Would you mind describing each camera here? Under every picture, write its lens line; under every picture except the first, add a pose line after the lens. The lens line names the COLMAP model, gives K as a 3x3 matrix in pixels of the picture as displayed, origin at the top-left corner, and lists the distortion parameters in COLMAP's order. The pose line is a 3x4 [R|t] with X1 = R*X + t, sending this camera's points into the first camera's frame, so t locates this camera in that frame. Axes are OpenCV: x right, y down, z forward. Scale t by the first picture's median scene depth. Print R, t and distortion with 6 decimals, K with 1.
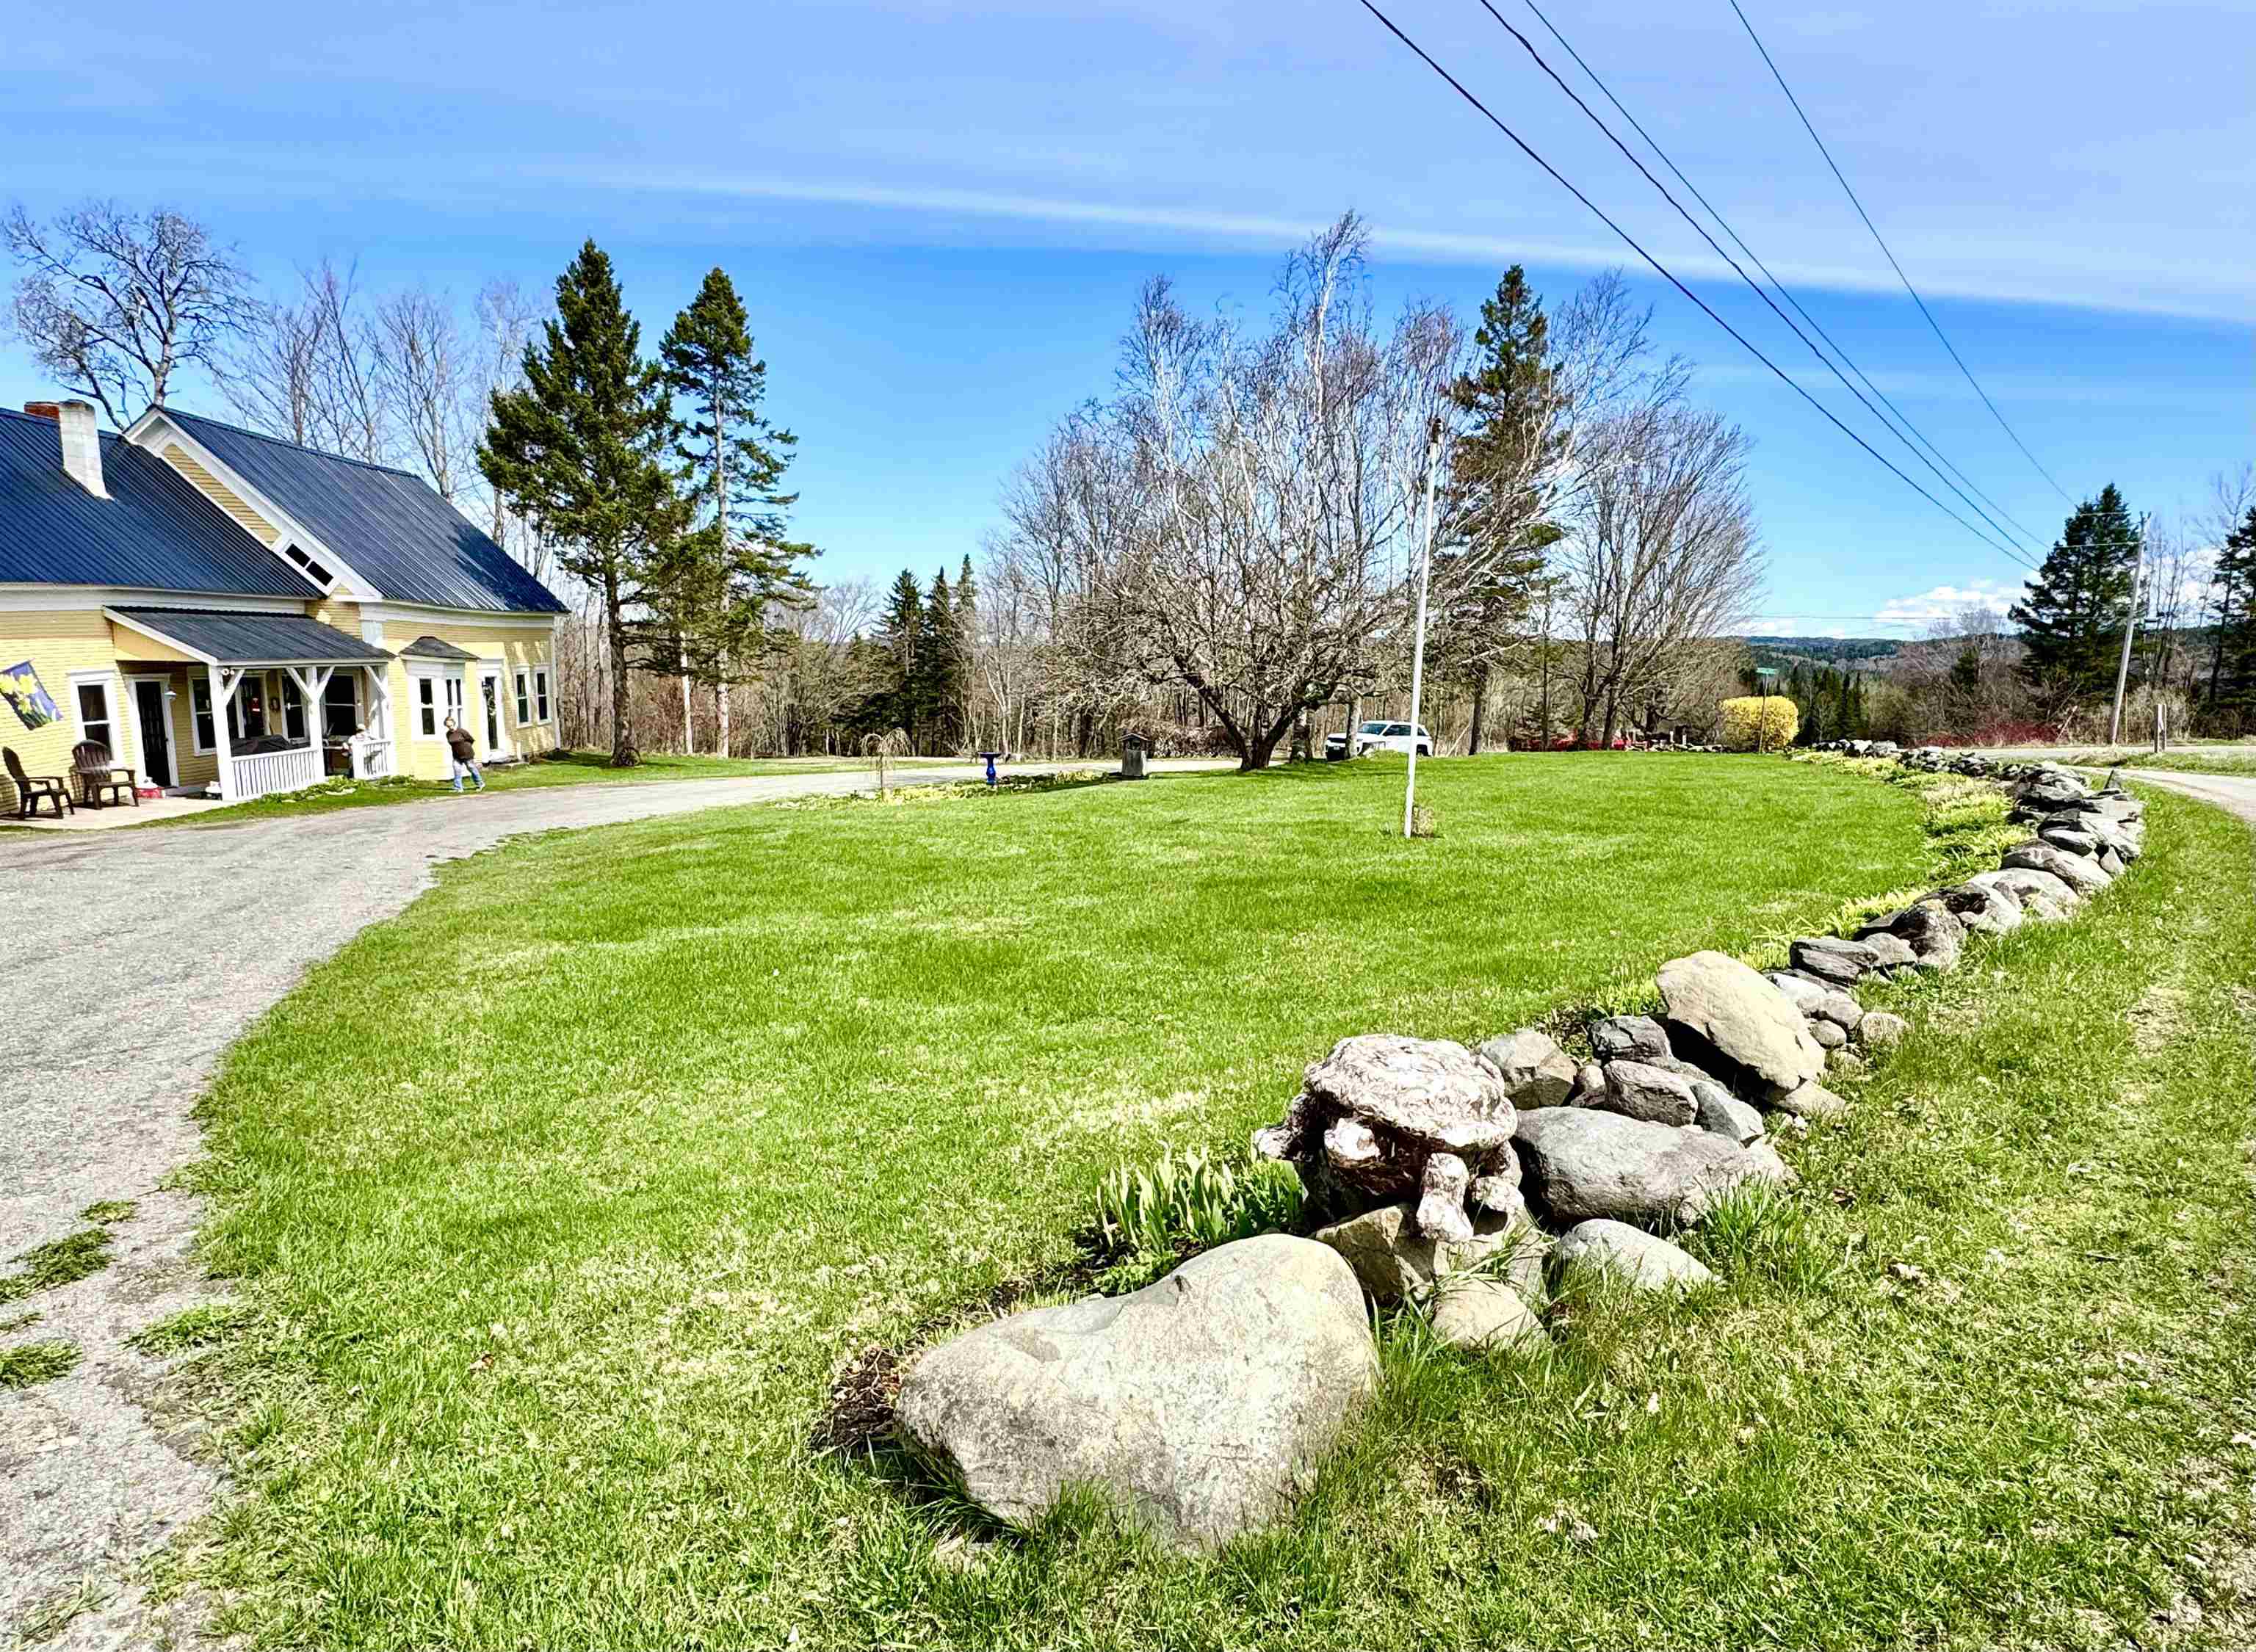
lens RADIAL K [[1283.9, 0, 1164.7], [0, 1283.9, 882.2], [0, 0, 1]] dist [0.000310, 0.000608]
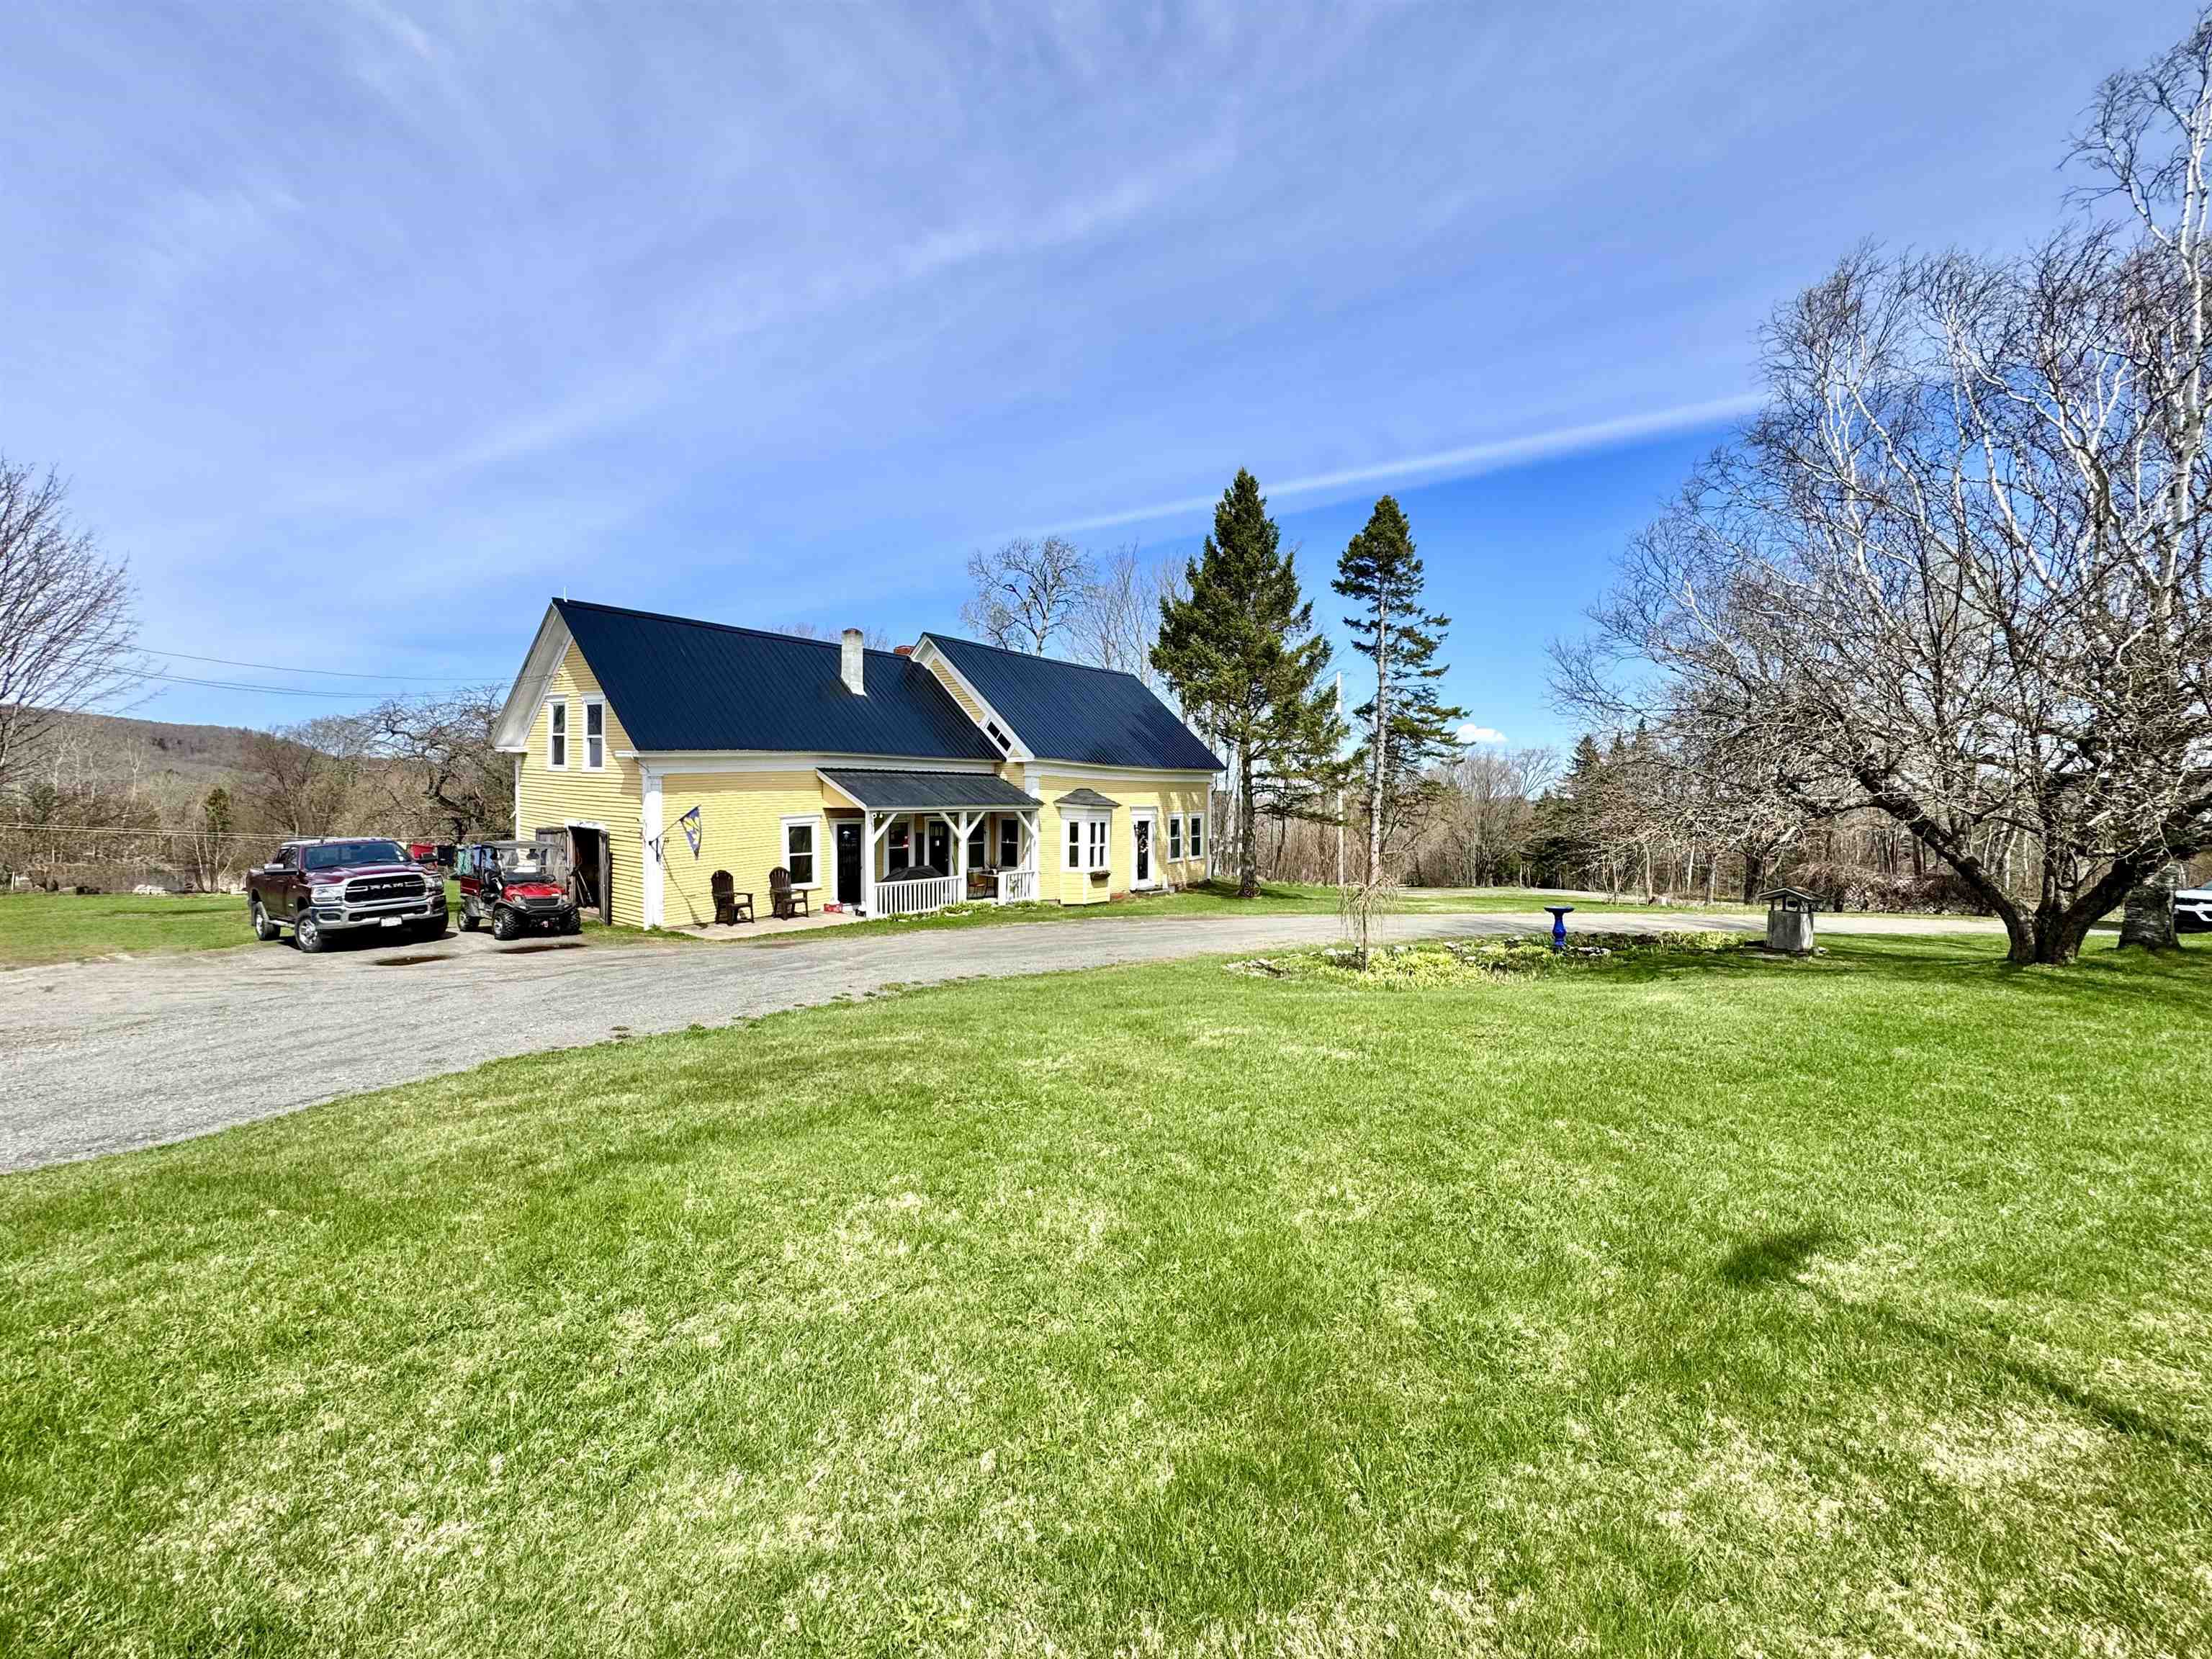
lens RADIAL K [[900.3, 0, 1106.0], [0, 900.3, 829.5], [0, 0, 1]] dist [-0.000064, 0.000122]
pose [[0.761612, -0.004015, -0.648021, 0.009099], [-0.095989, 0.988251, -0.118937, -0.043633], [0.640885, 0.152787, 0.752278, 0.315055]]
